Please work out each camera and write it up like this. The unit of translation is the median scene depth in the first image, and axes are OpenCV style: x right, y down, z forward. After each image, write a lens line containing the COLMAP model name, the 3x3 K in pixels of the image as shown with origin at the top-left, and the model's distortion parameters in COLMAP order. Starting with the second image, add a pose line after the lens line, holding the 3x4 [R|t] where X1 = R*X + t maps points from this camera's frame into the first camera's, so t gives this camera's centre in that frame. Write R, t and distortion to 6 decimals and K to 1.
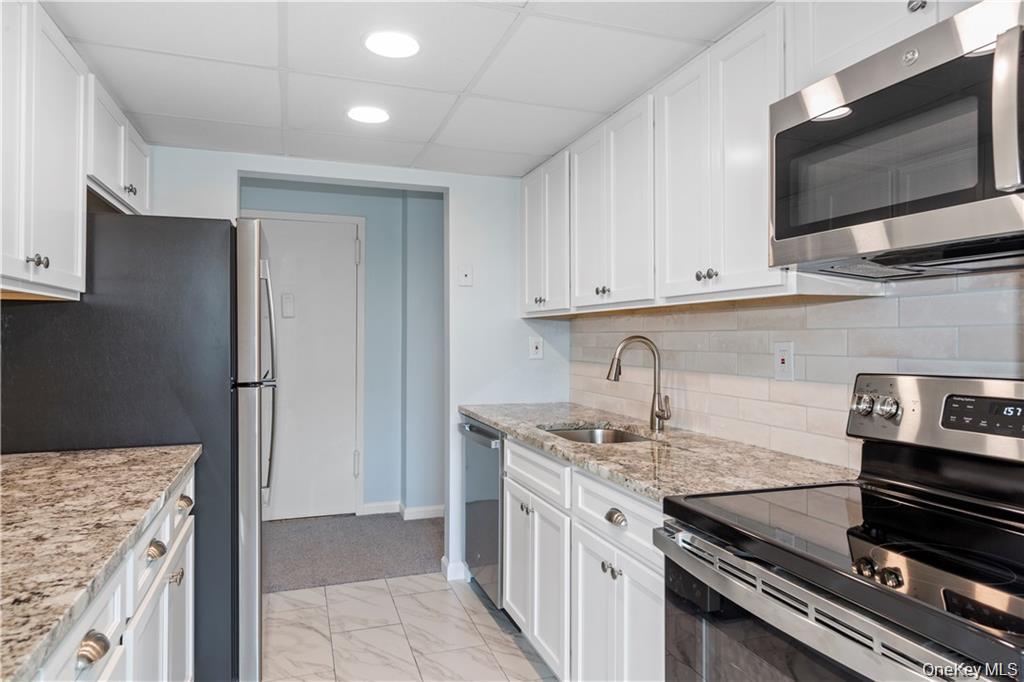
lens RADIAL K [[628.3, 0, 512.2], [0, 628.3, 337.9], [0, 0, 1]] dist [0.000509, 0.000036]
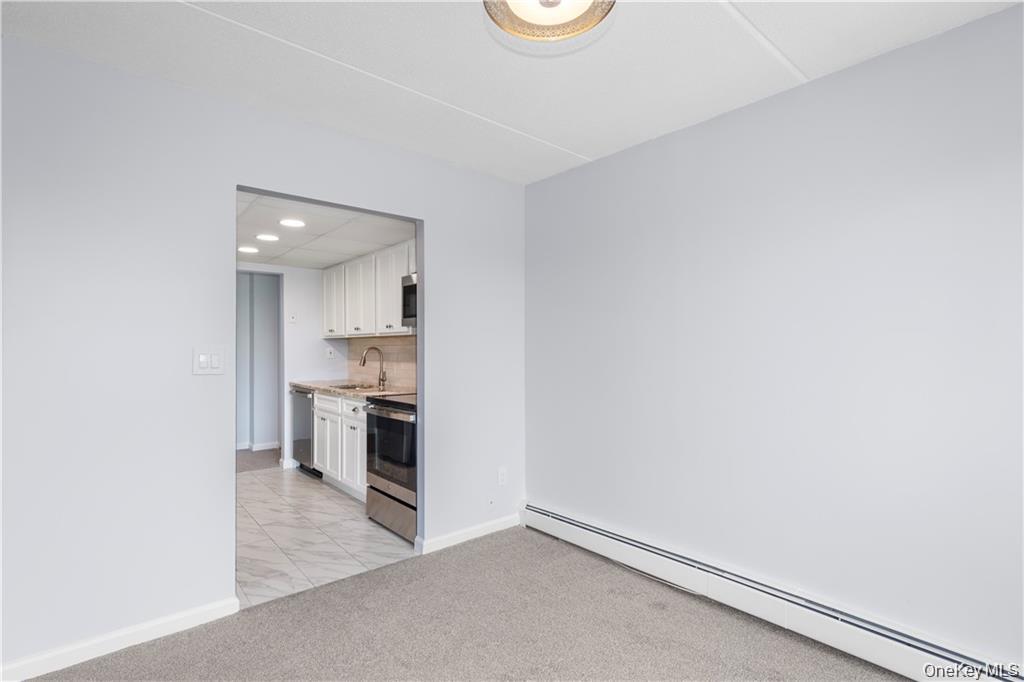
lens RADIAL K [[473.5, 0, 510.9], [0, 473.5, 345.1], [0, 0, 1]] dist [-0.004174, -0.000278]
pose [[0.926626, -0.003501, 0.375969, 0.005186], [0.005827, 0.999970, -0.005051, 0.000312], [-0.375940, 0.006872, 0.926618, -0.881003]]
